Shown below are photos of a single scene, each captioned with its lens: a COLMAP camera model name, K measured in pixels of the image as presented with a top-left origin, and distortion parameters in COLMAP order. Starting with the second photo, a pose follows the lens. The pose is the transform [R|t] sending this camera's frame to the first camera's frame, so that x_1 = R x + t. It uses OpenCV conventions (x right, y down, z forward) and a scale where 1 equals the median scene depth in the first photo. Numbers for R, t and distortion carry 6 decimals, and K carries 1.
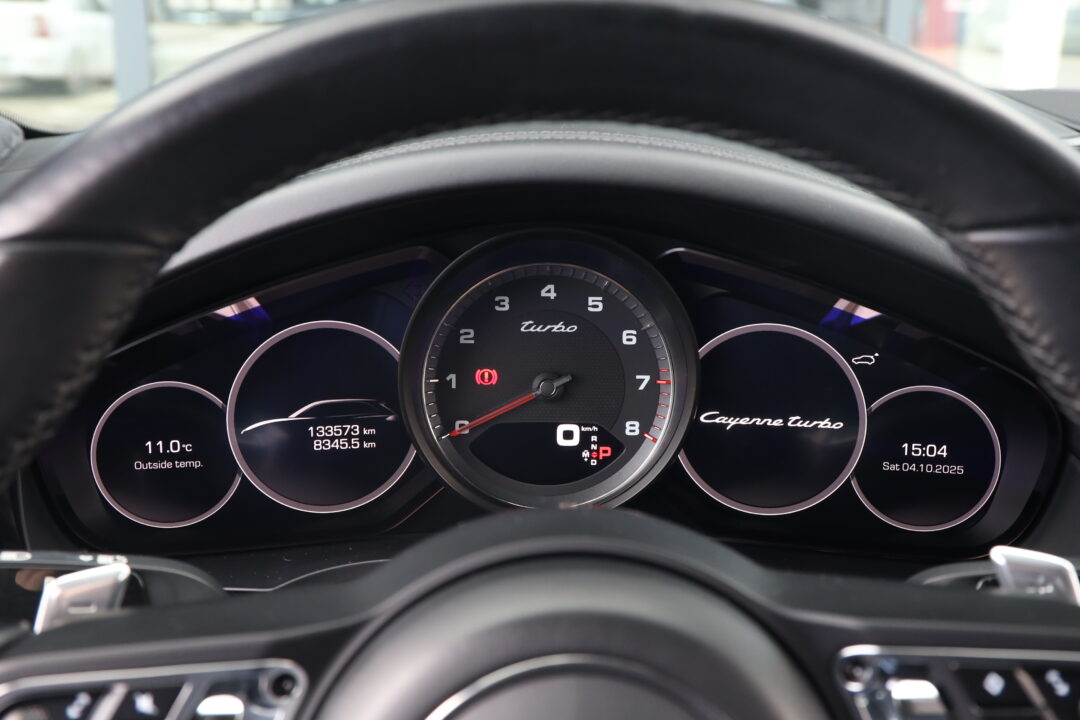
lens RADIAL K [[1215.4, 0, 537.1], [0, 1215.4, 360.5], [0, 0, 1]] dist [-0.081908, 0.000000]
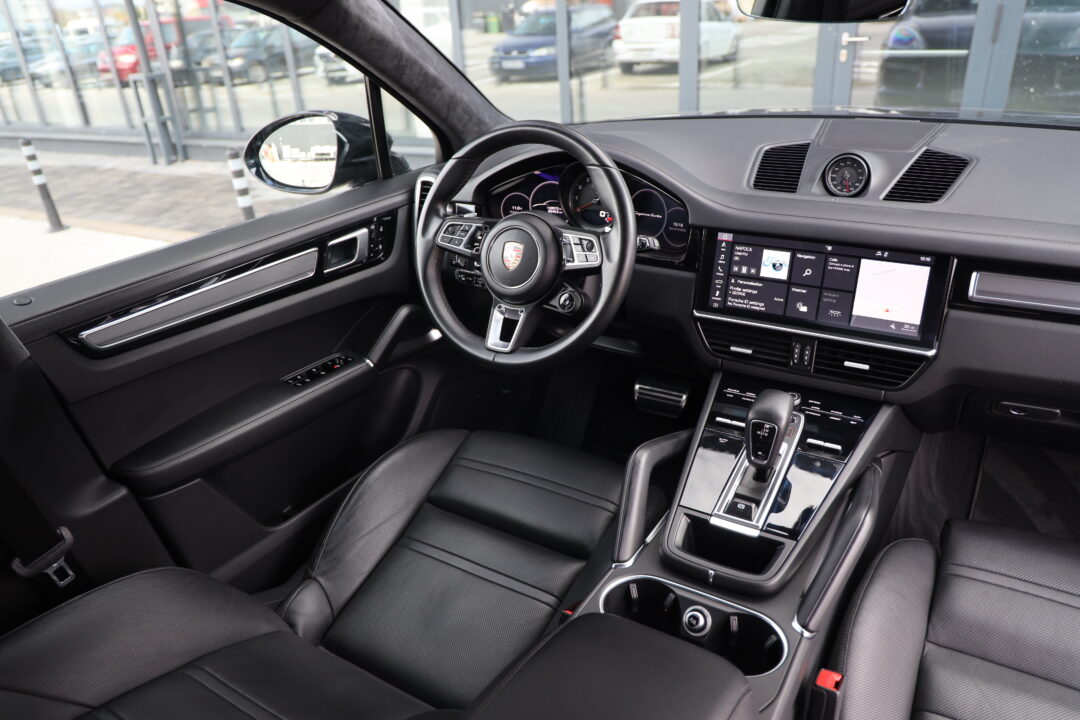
lens RADIAL K [[756.9, 0, 537.1], [0, 756.9, 357.6], [0, 0, 1]] dist [-0.076054, 0.041352]
pose [[0.838003, 0.180765, -0.514854, 1.258646], [-0.095438, 0.977545, 0.187875, 0.080469], [0.537254, -0.108303, 0.836438, -1.311145]]
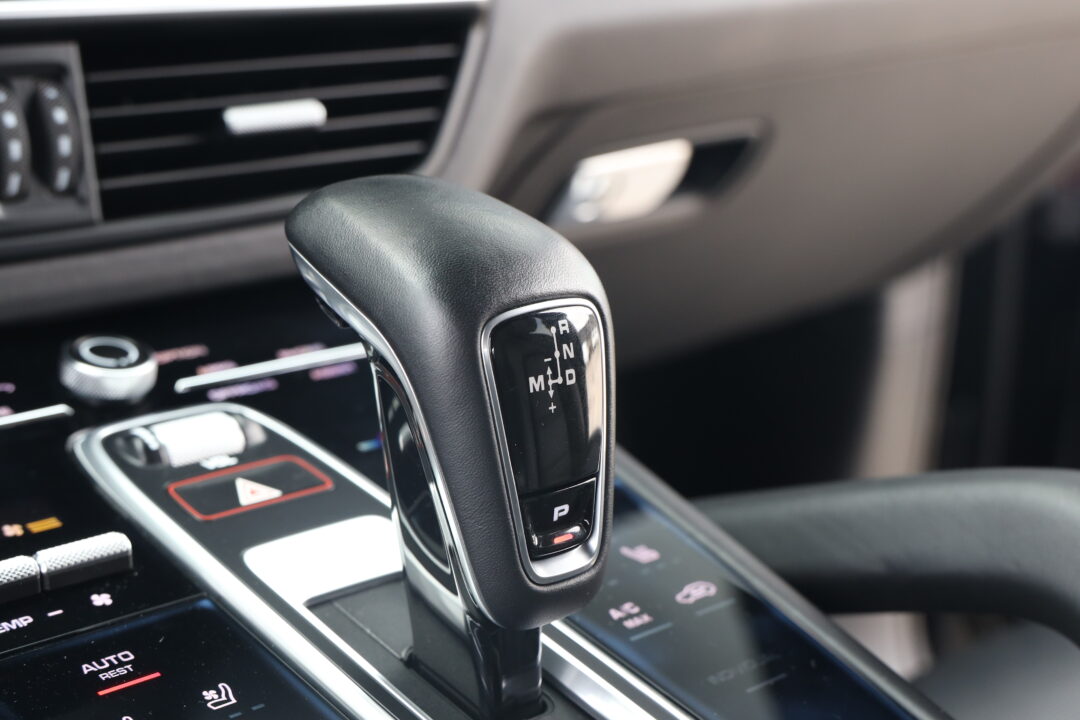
lens RADIAL K [[1931.2, 0, 538.9], [0, 1931.2, 364.4], [0, 0, 1]] dist [0.027316, 0.000000]
pose [[0.721285, -0.168548, 0.671818, 0.294016], [0.187456, 0.981245, 0.044919, 0.515197], [-0.666789, 0.093537, 0.739353, -0.047933]]
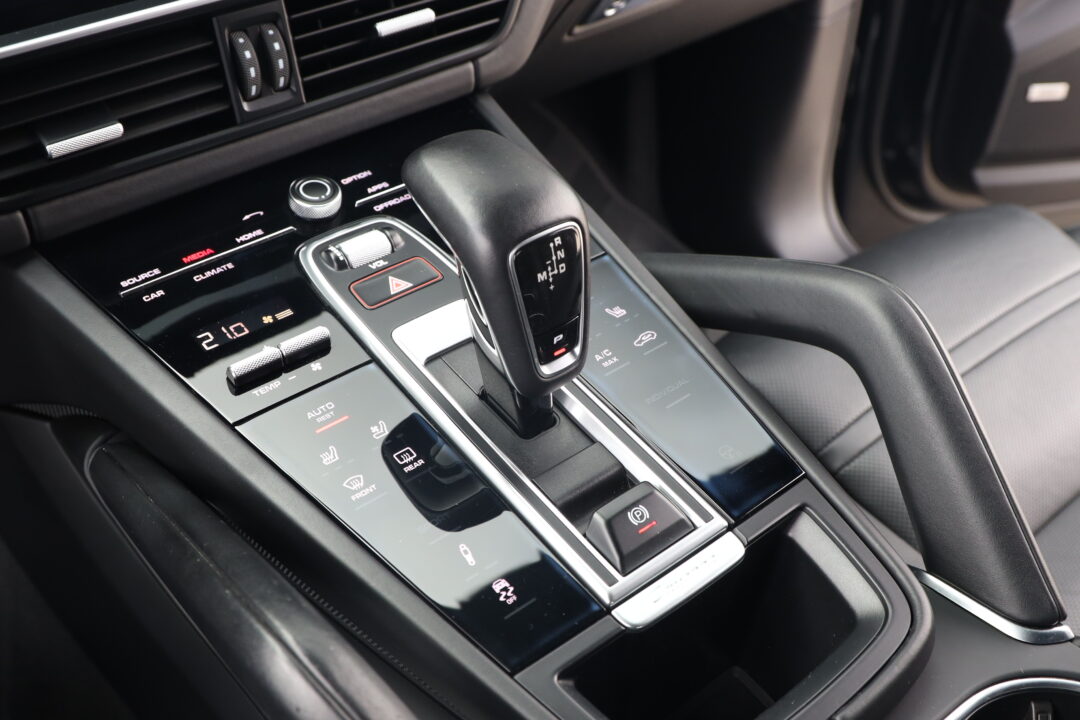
lens RADIAL K [[1215.4, 0, 532.7], [0, 1215.4, 362.3], [0, 0, 1]] dist [-0.081908, 0.000000]
pose [[0.765883, -0.386153, 0.514110, 0.334037], [0.209471, 0.905801, 0.368302, 0.297119], [-0.607903, -0.174385, 0.774625, -0.152828]]
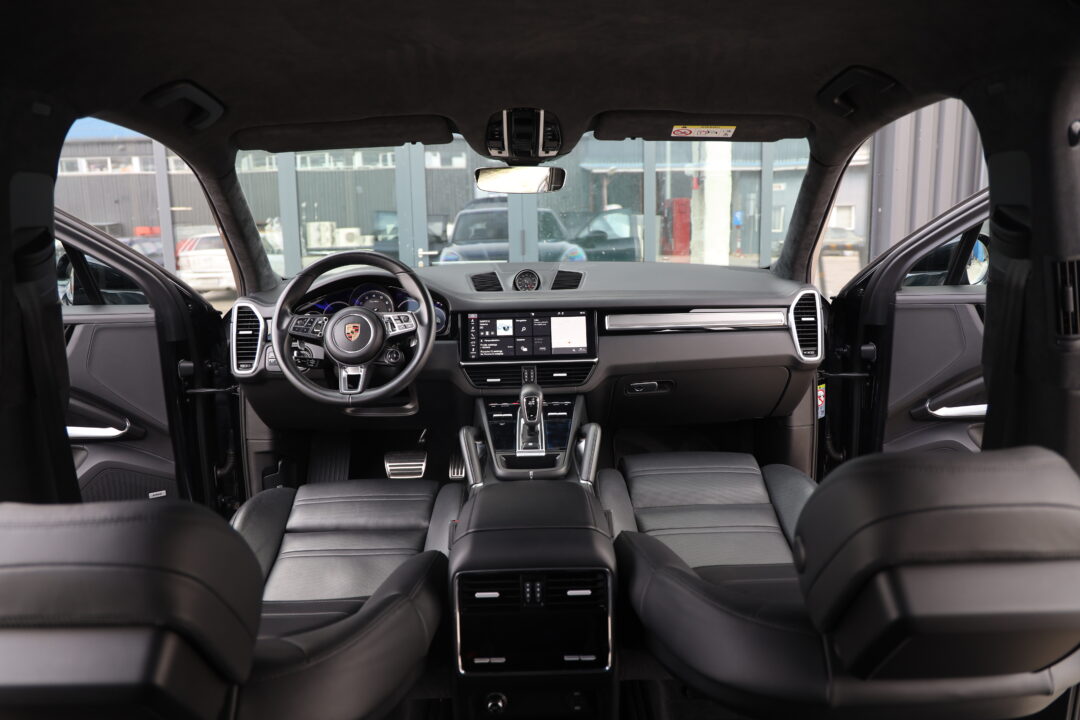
lens RADIAL K [[756.9, 0, 531.8], [0, 756.9, 354.1], [0, 0, 1]] dist [-0.076054, 0.041352]
pose [[0.999412, -0.033380, -0.007787, 0.840502], [0.032082, 0.990946, -0.130369, 0.772467], [0.012068, 0.130042, 0.991435, -2.797254]]
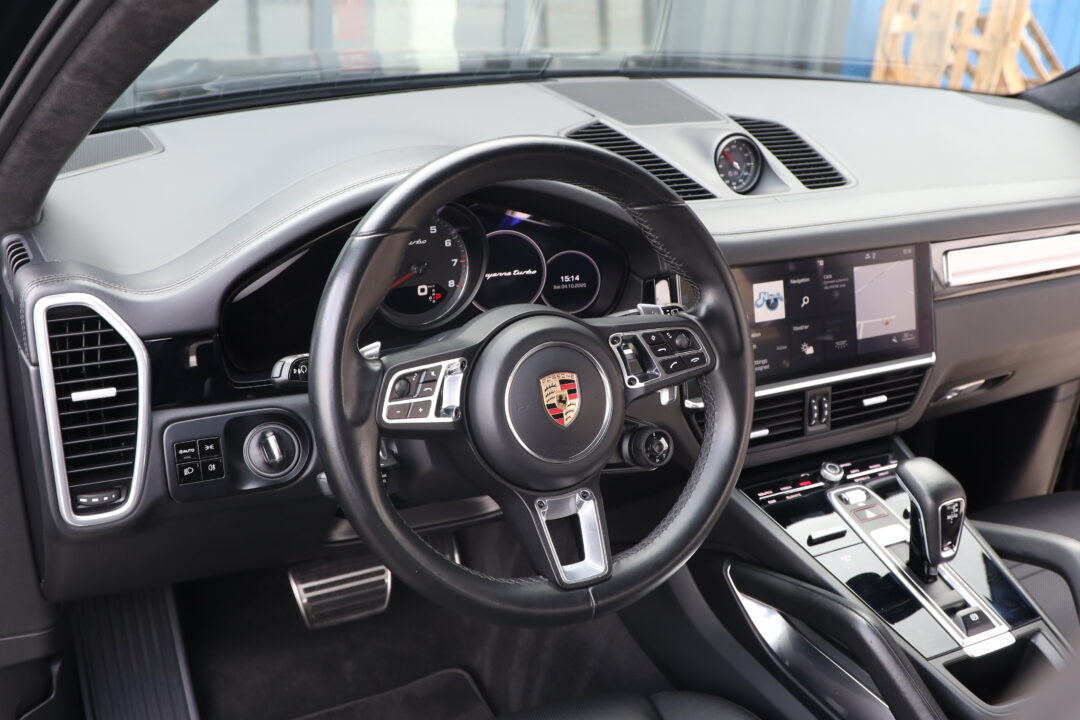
lens RADIAL K [[1215.4, 0, 534.3], [0, 1215.4, 356.8], [0, 0, 1]] dist [-0.081908, 0.000000]
pose [[0.879152, -0.142064, 0.454874, -0.827357], [0.090993, 0.987012, 0.132392, -0.093399], [-0.467774, -0.075003, 0.880660, -1.048461]]
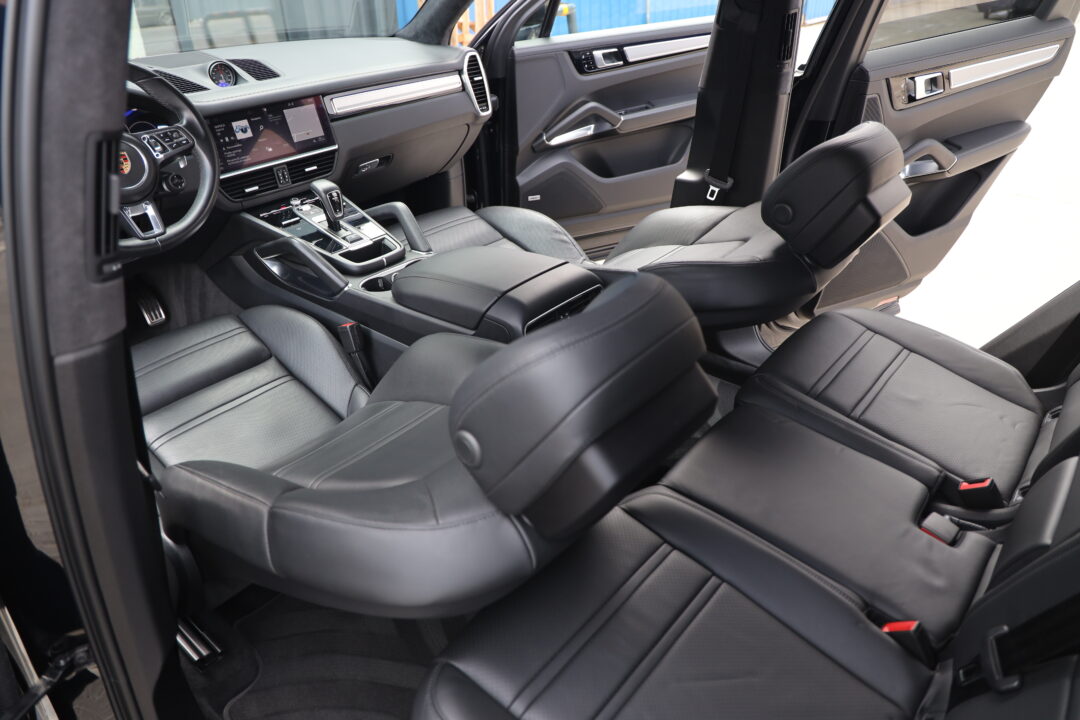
lens RADIAL K [[756.9, 0, 539.2], [0, 756.9, 360.7], [0, 0, 1]] dist [-0.076054, 0.041352]
pose [[0.650652, -0.396184, 0.647835, -1.001624], [0.273121, 0.918118, 0.287167, 0.510214], [-0.708560, -0.009908, 0.705581, -2.417432]]
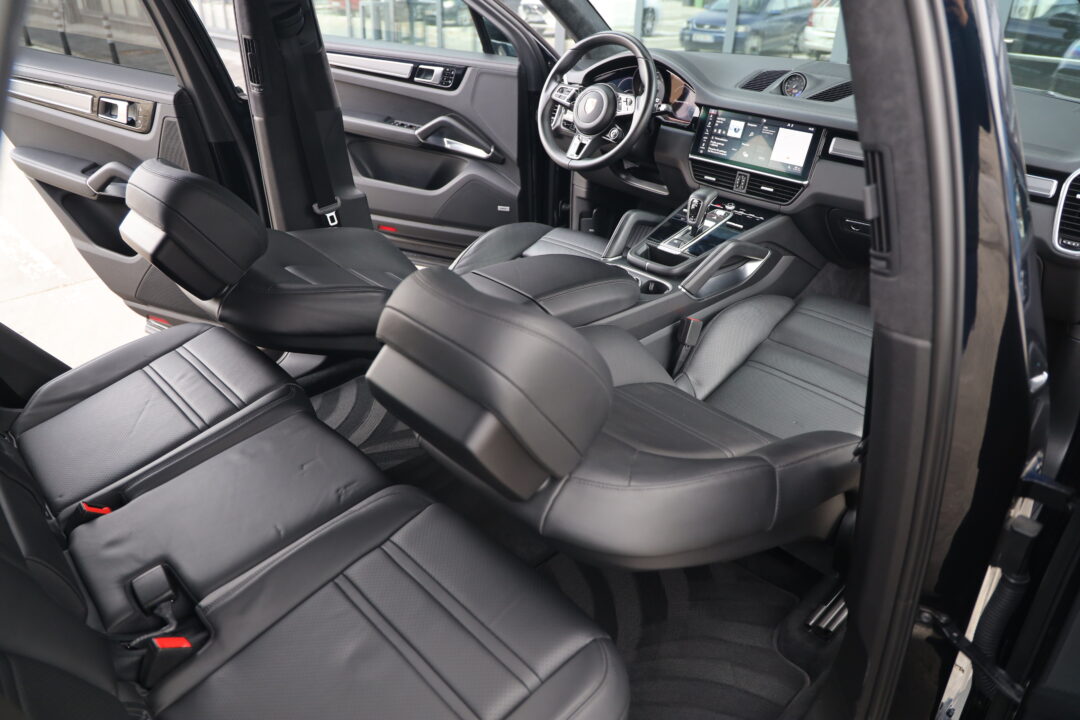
lens RADIAL K [[756.9, 0, 532.5], [0, 756.9, 350.2], [0, 0, 1]] dist [-0.076054, 0.041352]
pose [[0.671114, 0.343935, -0.656746, 2.782480], [-0.239294, 0.938953, 0.247196, 0.504709], [0.701673, -0.008742, 0.712446, -2.449808]]
